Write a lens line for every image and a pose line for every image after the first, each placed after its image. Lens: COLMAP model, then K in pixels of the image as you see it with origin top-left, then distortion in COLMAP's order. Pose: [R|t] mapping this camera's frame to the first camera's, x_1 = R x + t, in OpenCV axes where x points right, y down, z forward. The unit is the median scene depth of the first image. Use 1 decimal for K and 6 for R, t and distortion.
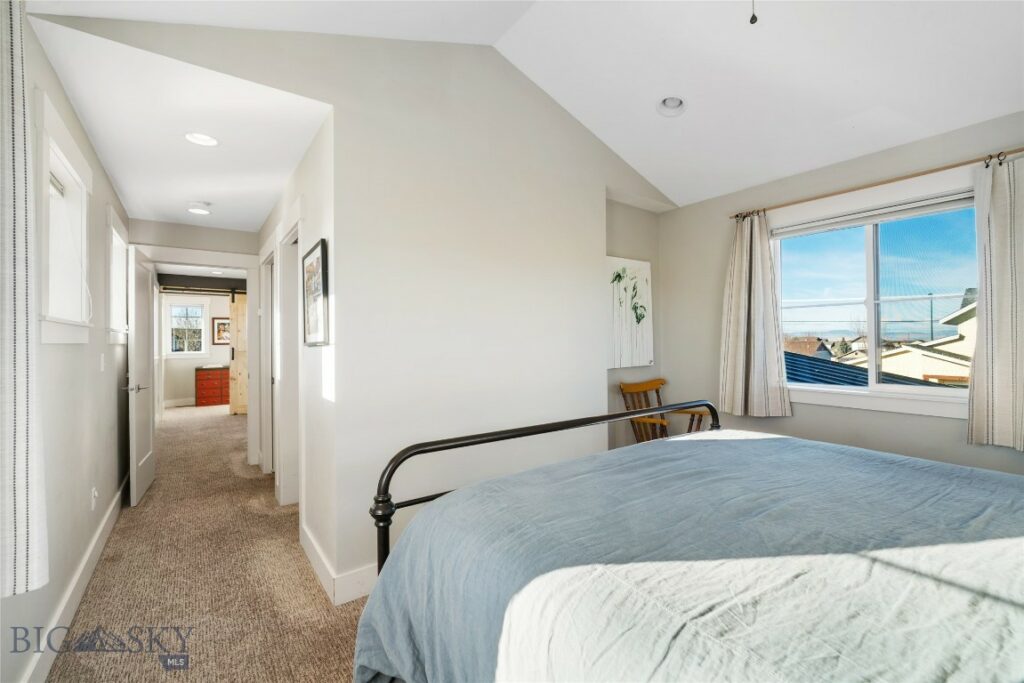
lens RADIAL K [[448.3, 0, 516.9], [0, 448.3, 338.8], [0, 0, 1]] dist [-0.001681, -0.000039]
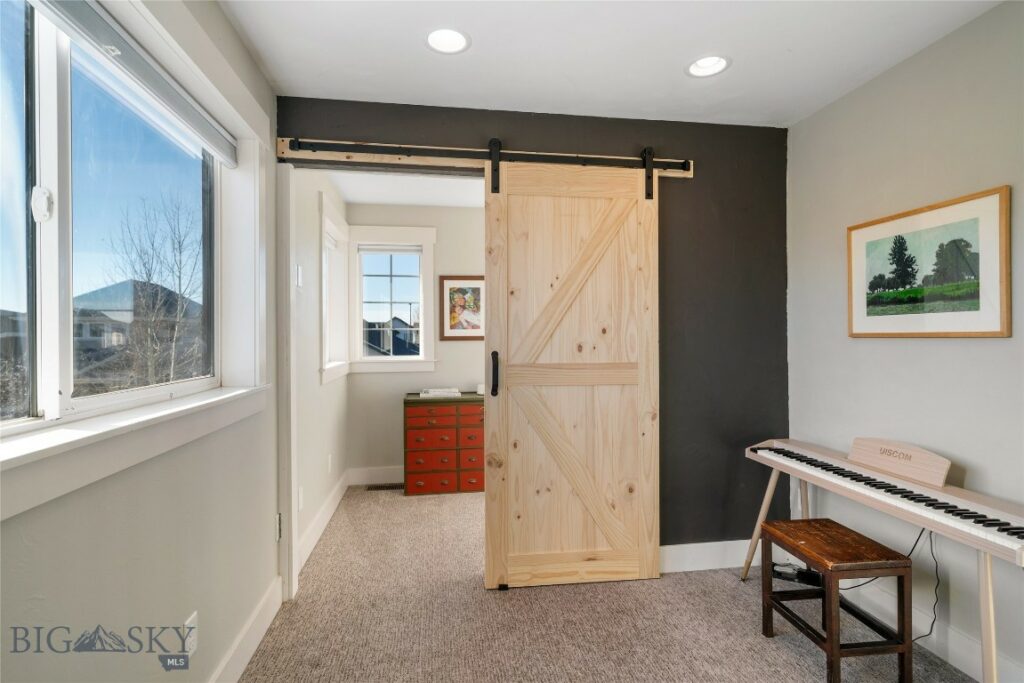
lens RADIAL K [[501.8, 0, 508.5], [0, 501.8, 339.0], [0, 0, 1]] dist [0.005711, 0.001349]
pose [[0.889077, 0.006177, -0.457715, -0.421536], [-0.000839, 0.999929, 0.011865, 0.006520], [0.457756, -0.010165, 0.889020, 0.632347]]
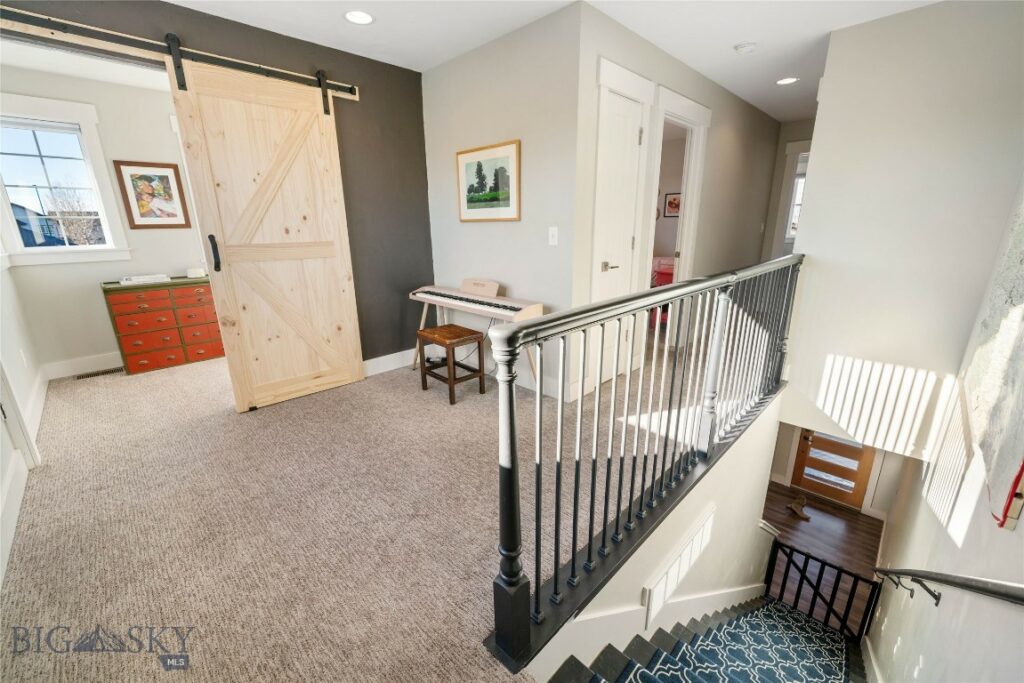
lens RADIAL K [[408.7, 0, 507.0], [0, 408.7, 340.3], [0, 0, 1]] dist [-0.001920, 0.000142]
pose [[0.986749, -0.048515, 0.154830, -0.402971], [0.003852, 0.960987, 0.276568, 0.009627], [-0.162207, -0.272306, 0.948440, 0.559903]]
